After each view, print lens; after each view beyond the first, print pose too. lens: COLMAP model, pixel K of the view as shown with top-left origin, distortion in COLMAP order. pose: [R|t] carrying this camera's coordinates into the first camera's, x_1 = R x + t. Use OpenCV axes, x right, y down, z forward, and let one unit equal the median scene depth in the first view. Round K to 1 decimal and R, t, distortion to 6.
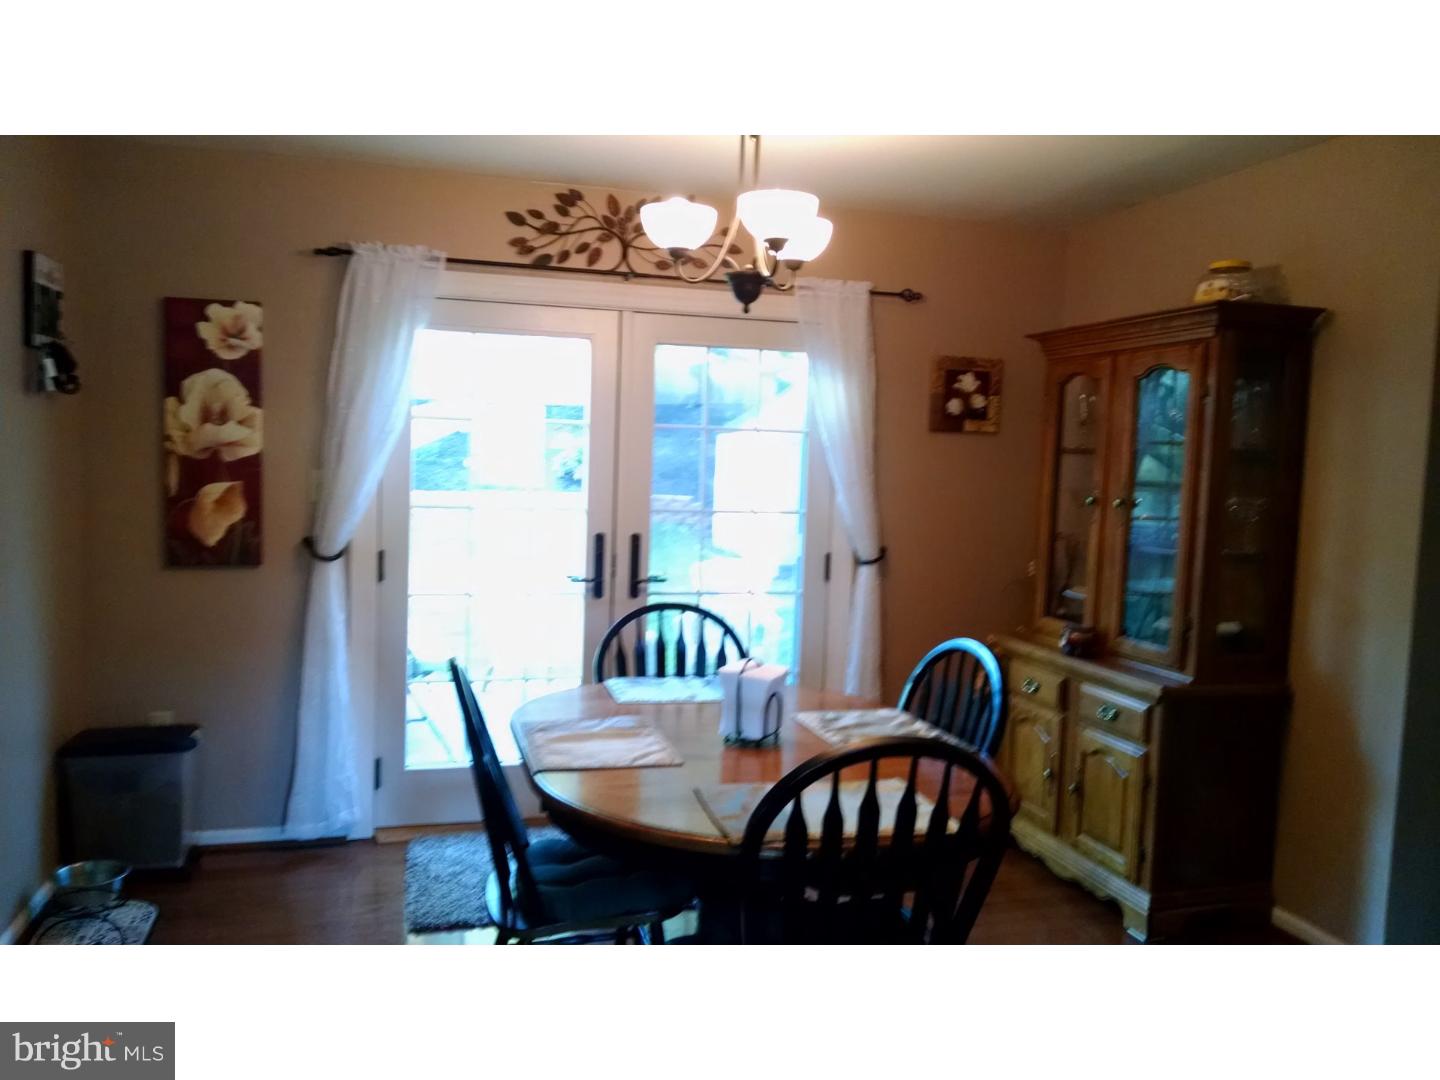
lens RADIAL K [[1120.2, 0, 717.8], [0, 1120.2, 534.2], [0, 0, 1]] dist [0.033606, -0.085563]
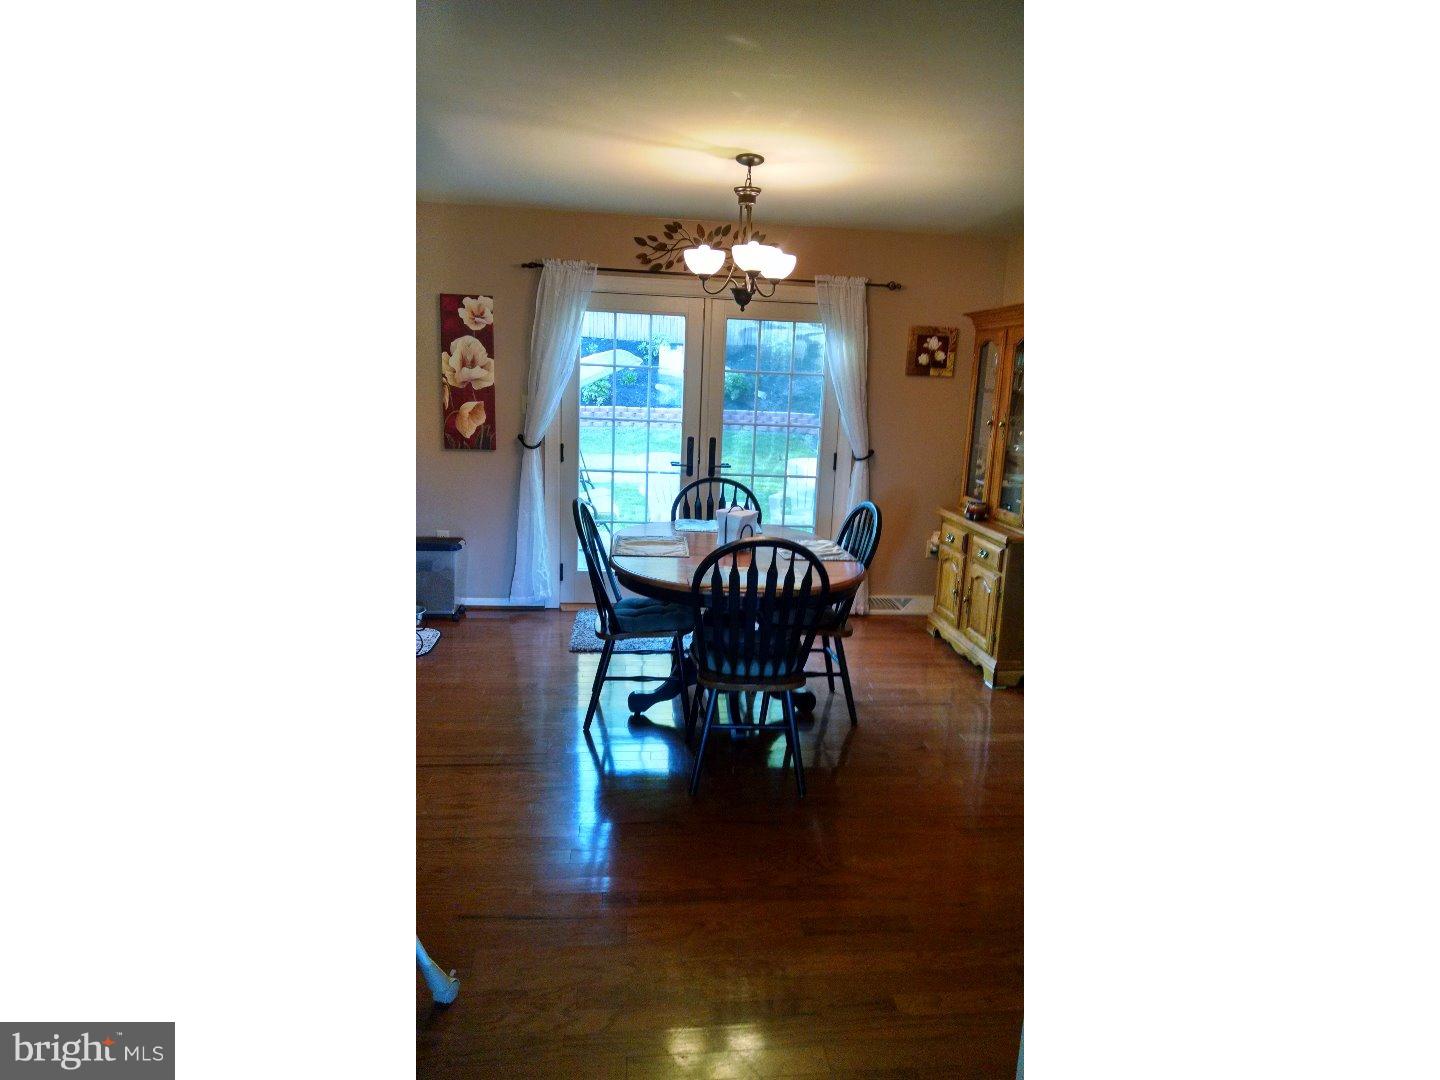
lens RADIAL K [[826.3, 0, 719.4], [0, 826.3, 544.2], [0, 0, 1]] dist [0.002413, 0.000048]
pose [[0.987426, 0.043408, -0.152006, 0.139991], [-0.024125, 0.991676, 0.126478, 0.001926], [0.156231, -0.121221, 0.980254, -0.224591]]
